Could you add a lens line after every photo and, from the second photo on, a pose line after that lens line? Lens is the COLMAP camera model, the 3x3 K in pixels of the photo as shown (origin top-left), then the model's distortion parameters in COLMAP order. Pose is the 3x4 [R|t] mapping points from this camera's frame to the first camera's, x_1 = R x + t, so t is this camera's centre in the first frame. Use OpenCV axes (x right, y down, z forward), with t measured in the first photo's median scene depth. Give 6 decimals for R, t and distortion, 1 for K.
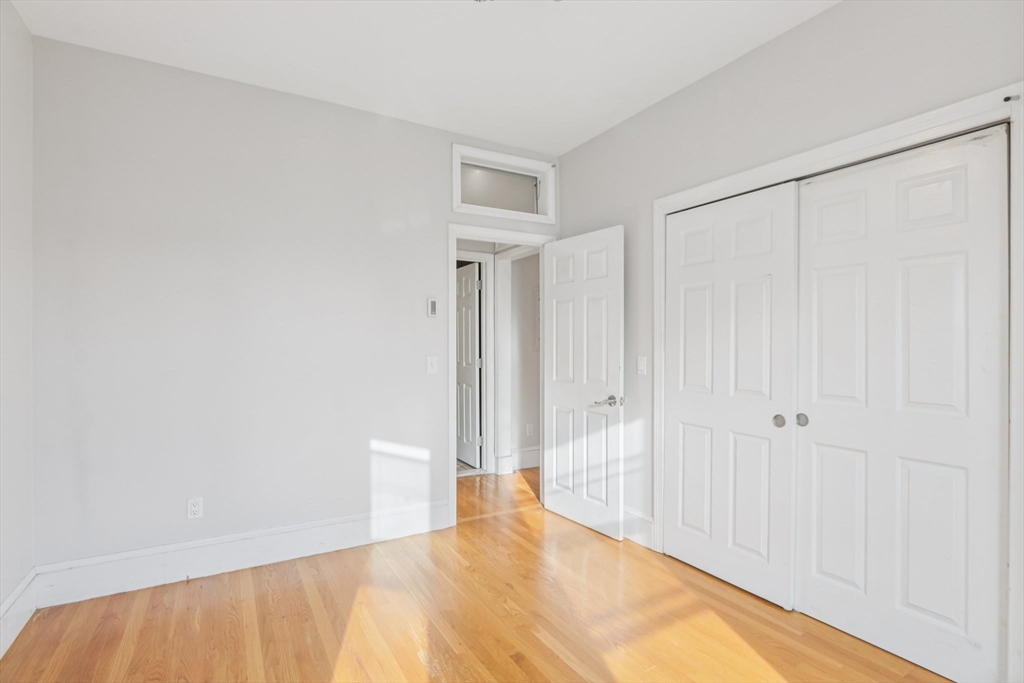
lens RADIAL K [[482.6, 0, 506.1], [0, 482.6, 348.0], [0, 0, 1]] dist [-0.013820, 0.001811]
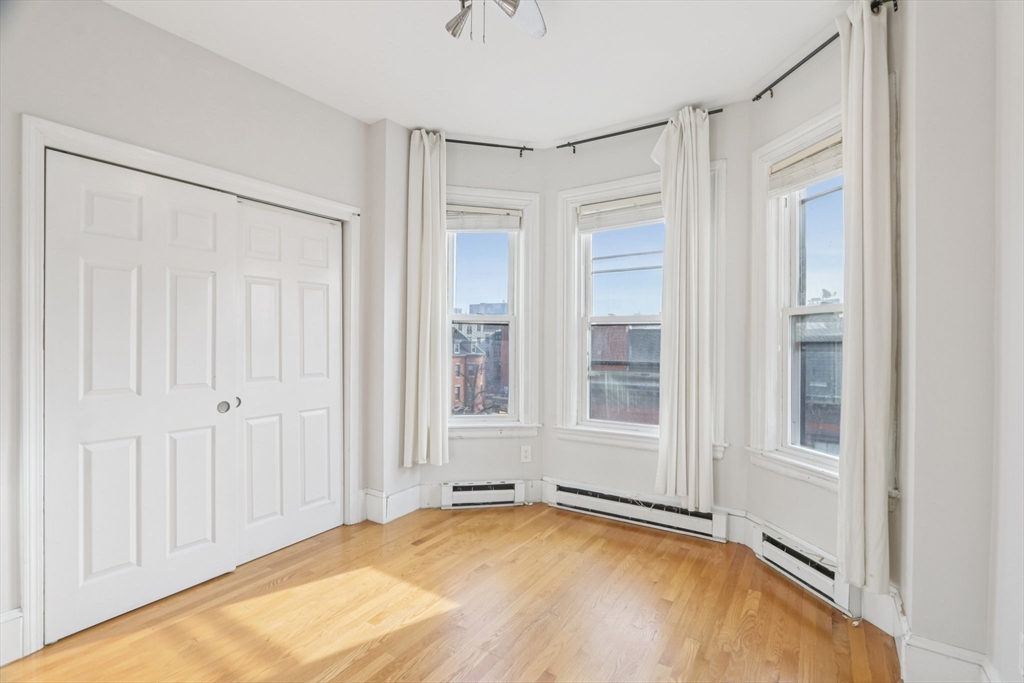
lens RADIAL K [[482.6, 0, 512.6], [0, 482.6, 341.2], [0, 0, 1]] dist [-0.013820, 0.001811]
pose [[-0.466812, -0.008050, 0.884320, -0.713102], [-0.003962, 0.999968, 0.007012, -0.009210], [-0.884348, -0.000230, -0.466829, 0.927331]]
